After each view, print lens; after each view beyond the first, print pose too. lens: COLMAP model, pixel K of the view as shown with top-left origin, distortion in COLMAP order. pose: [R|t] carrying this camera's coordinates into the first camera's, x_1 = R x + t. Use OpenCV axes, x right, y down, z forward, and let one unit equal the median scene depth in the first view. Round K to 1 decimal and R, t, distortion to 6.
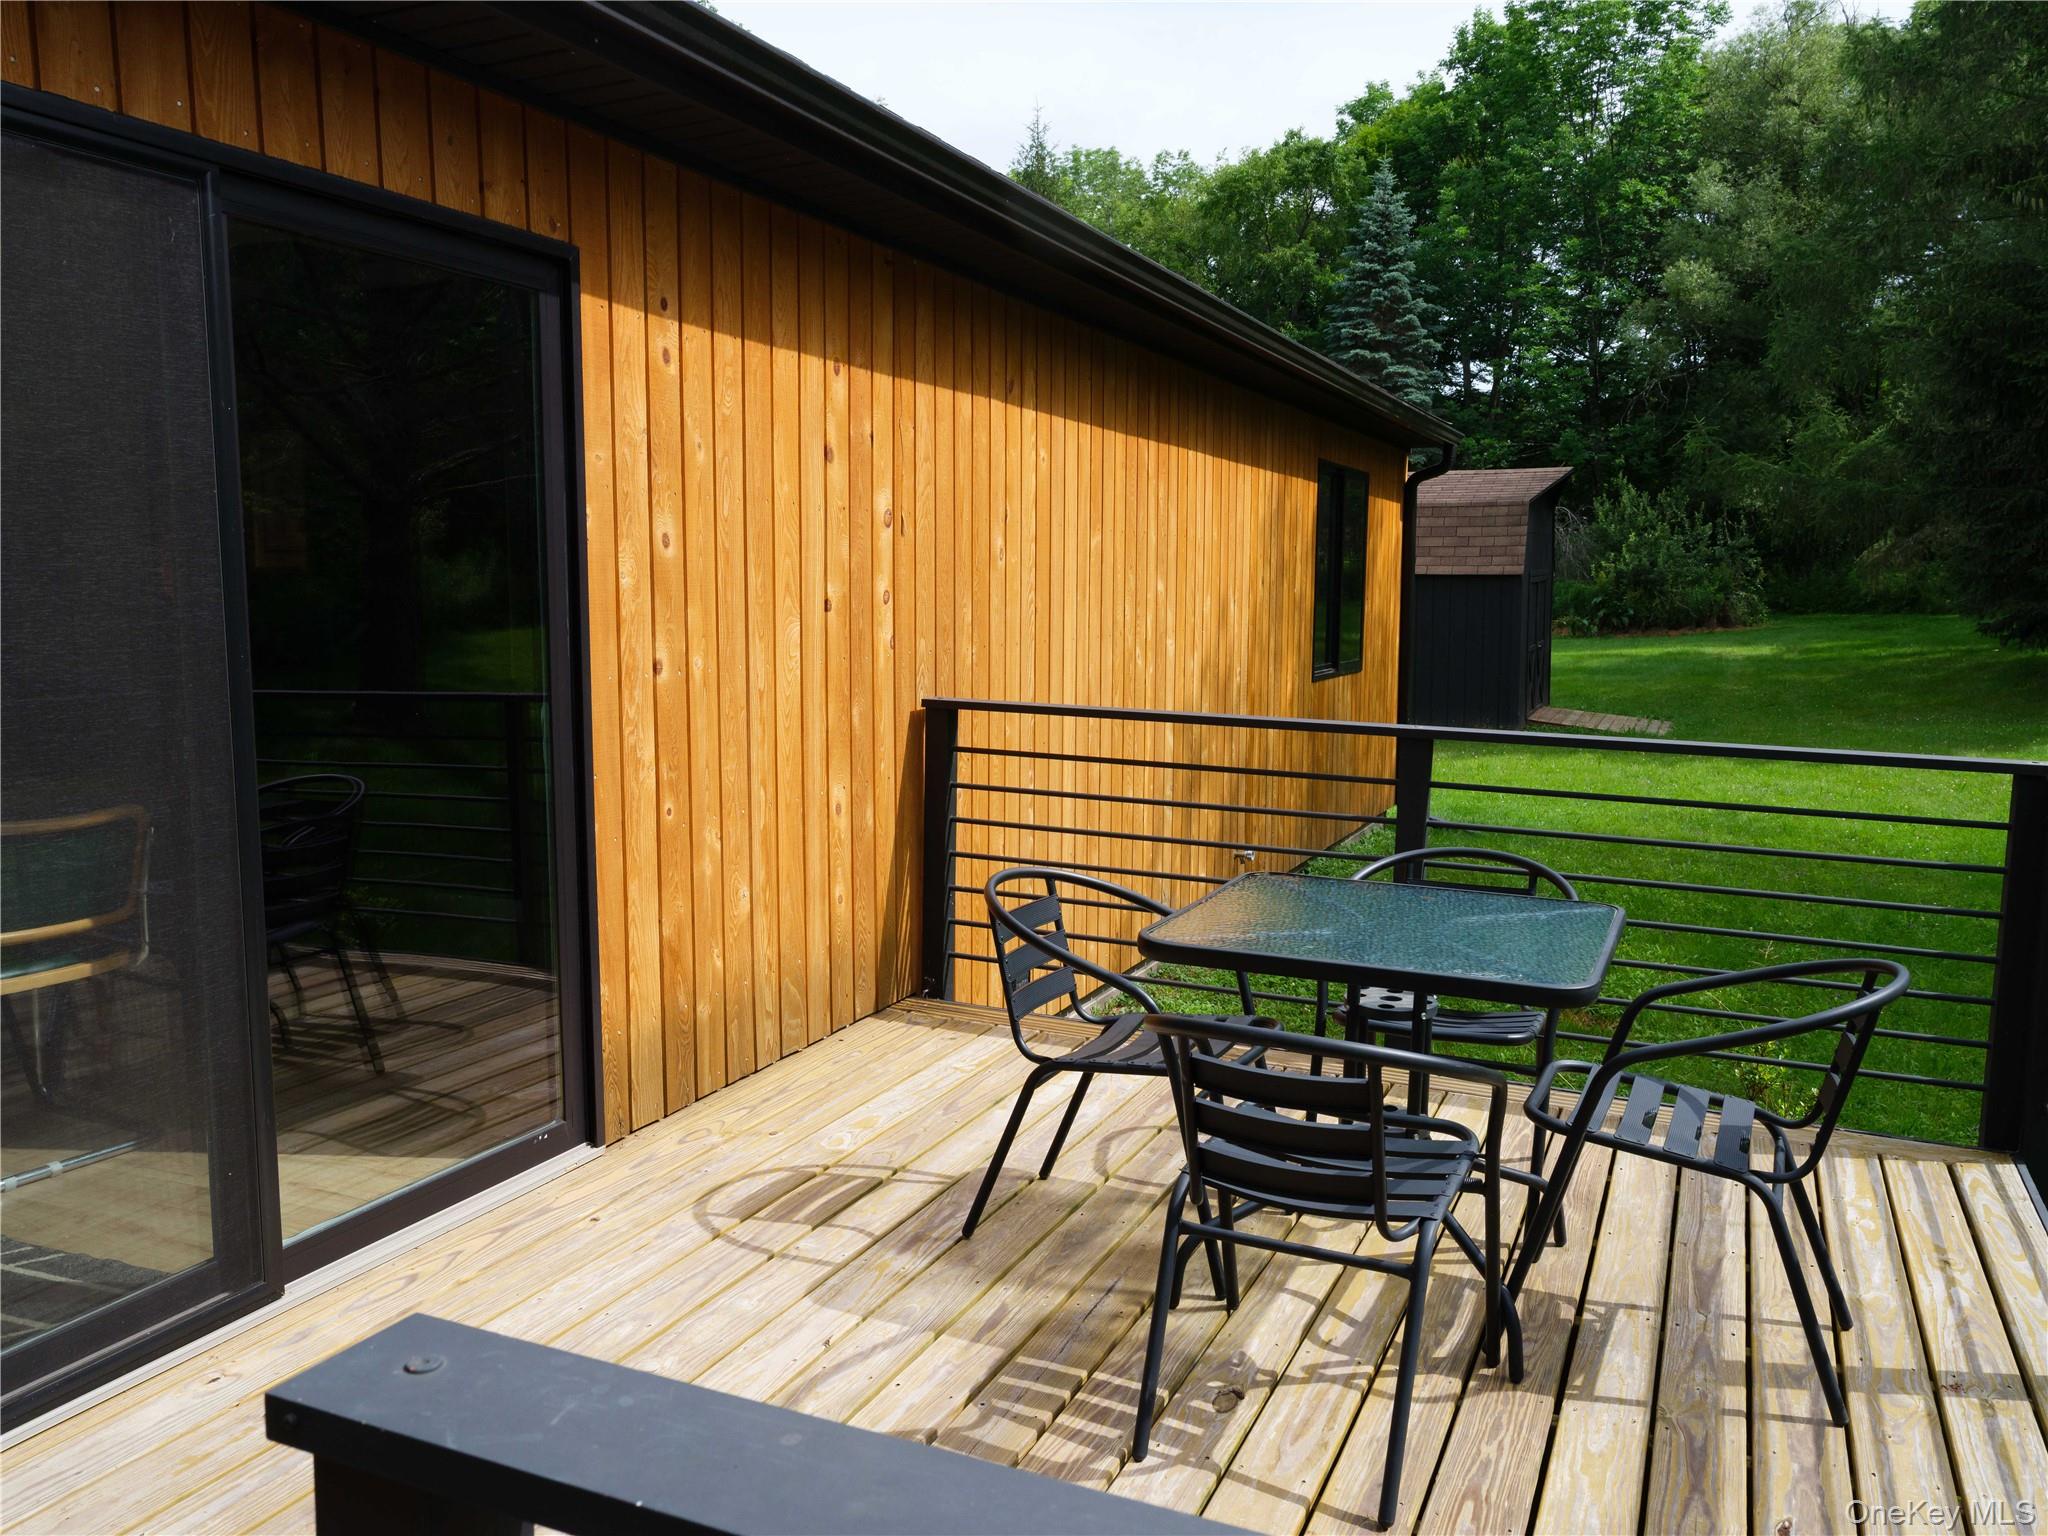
lens RADIAL K [[1604.1, 0, 1024.0], [0, 1604.1, 768.0], [0, 0, 1]] dist [0.004452, 0.004474]
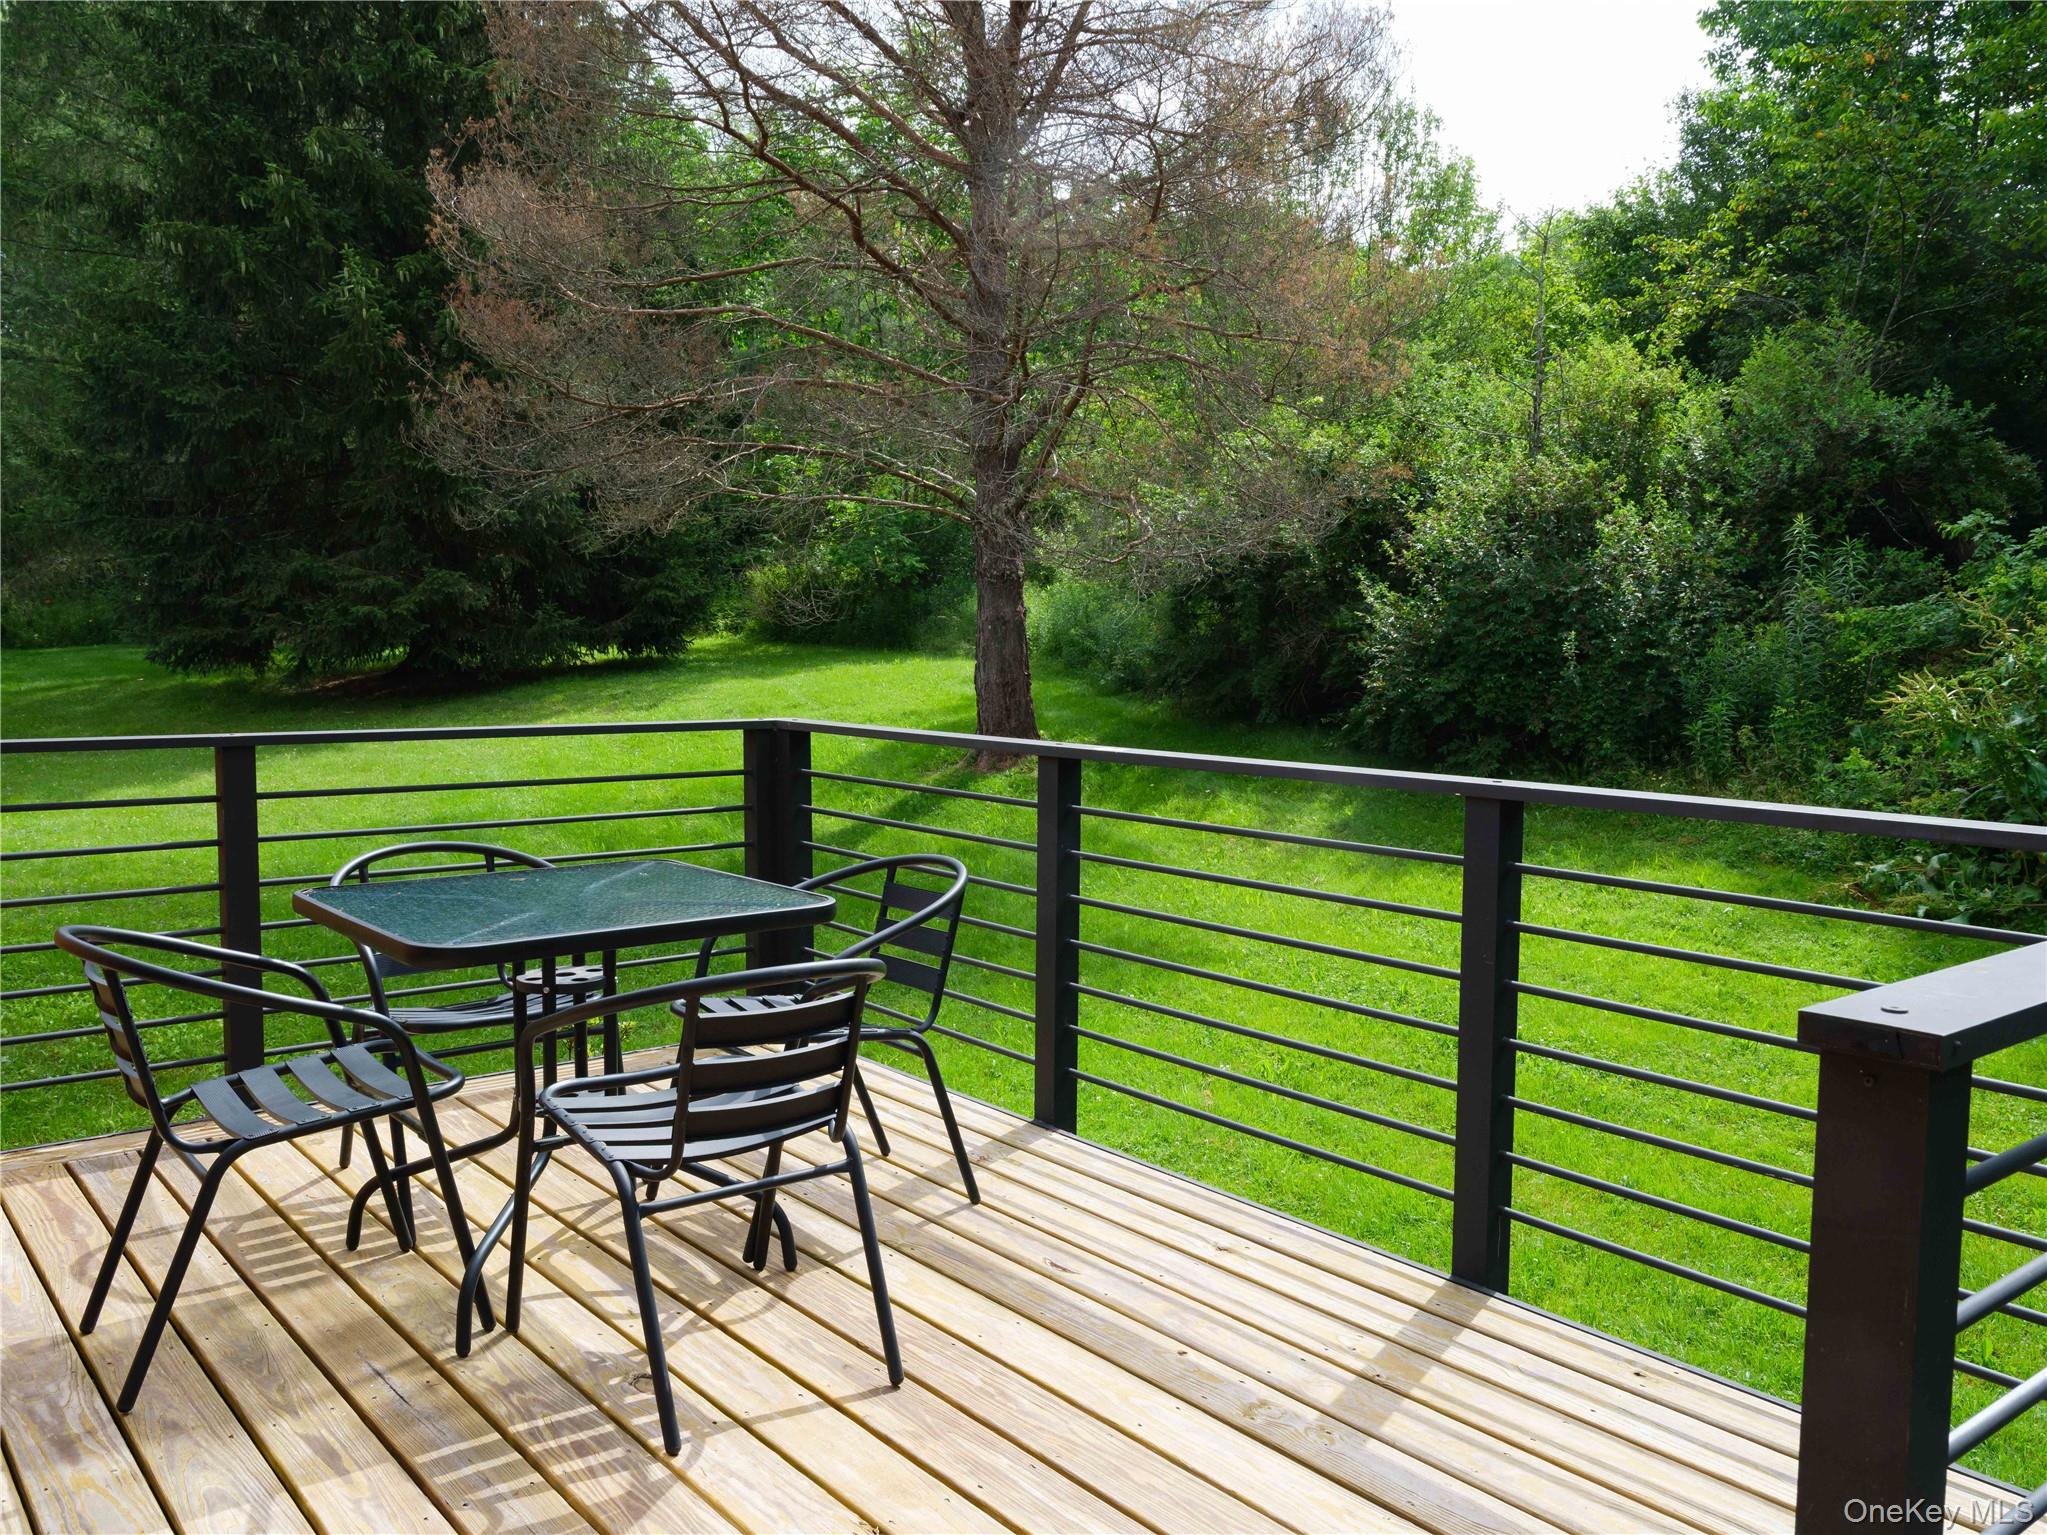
lens RADIAL K [[1652.5, 0, 1023.5], [0, 1652.5, 767.5], [0, 0, 1]] dist [-0.006081, -0.003425]
pose [[0.457845, -0.085034, 0.884956, -0.480282], [0.108377, 0.993330, 0.039377, 0.006762], [-0.882402, 0.077880, 0.464007, 0.237607]]
